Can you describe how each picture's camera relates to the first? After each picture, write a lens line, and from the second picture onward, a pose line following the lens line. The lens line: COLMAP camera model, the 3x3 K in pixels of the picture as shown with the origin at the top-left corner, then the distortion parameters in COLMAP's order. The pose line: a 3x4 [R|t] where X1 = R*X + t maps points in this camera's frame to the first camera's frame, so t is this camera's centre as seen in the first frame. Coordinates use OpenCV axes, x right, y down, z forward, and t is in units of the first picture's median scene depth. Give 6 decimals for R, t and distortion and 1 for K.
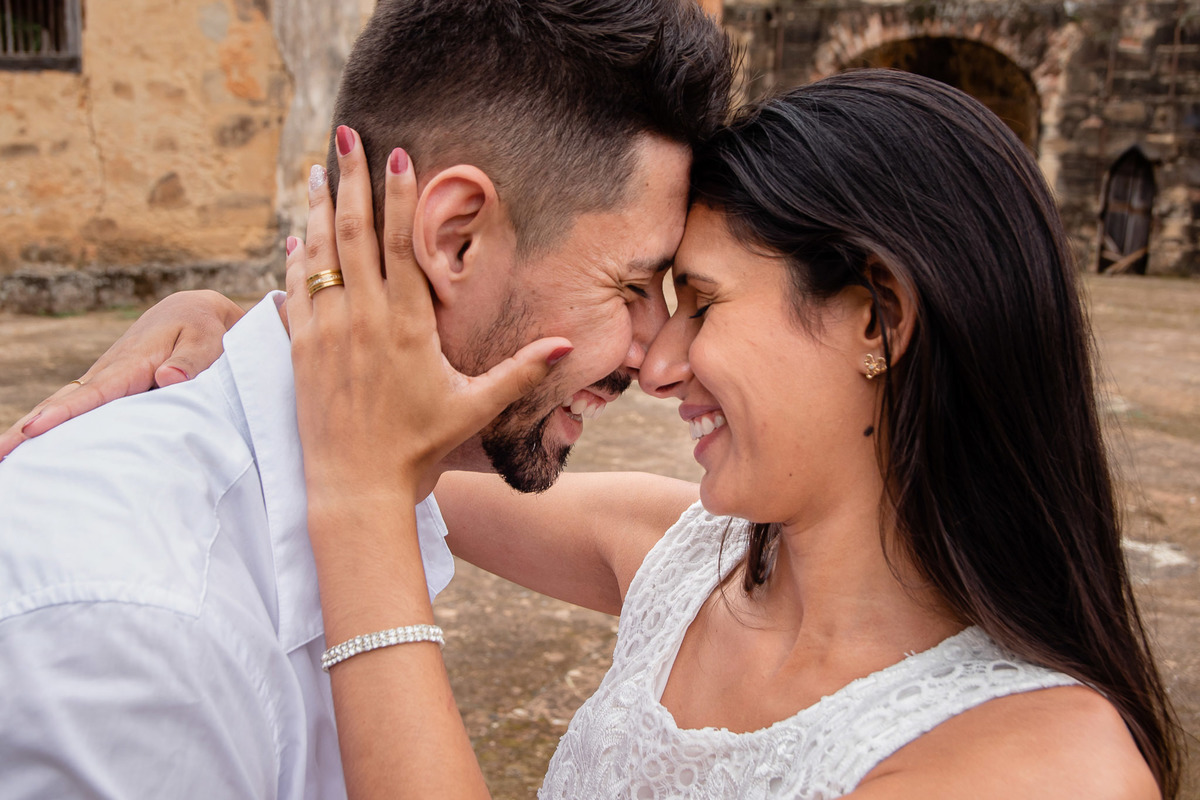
lens RADIAL K [[1490.2, 0, 598.7], [0, 1490.2, 399.8], [0, 0, 1]] dist [0.042164, 0.000000]
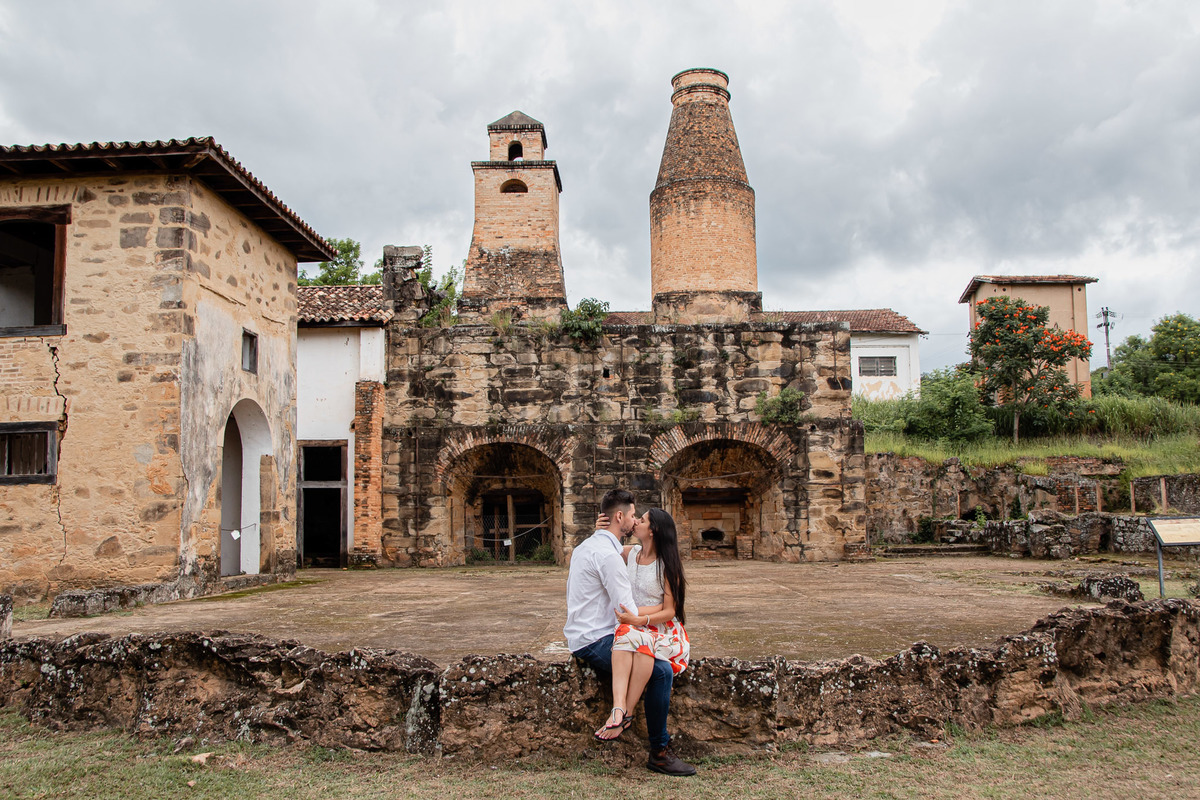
lens RADIAL K [[870.0, 0, 598.5], [0, 870.0, 399.5], [0, 0, 1]] dist [-0.009384, -0.001206]
pose [[0.945117, -0.006783, 0.326660, -0.072777], [0.098733, 0.958973, -0.265748, 0.021332], [-0.311456, 0.283415, 0.907012, -0.153119]]
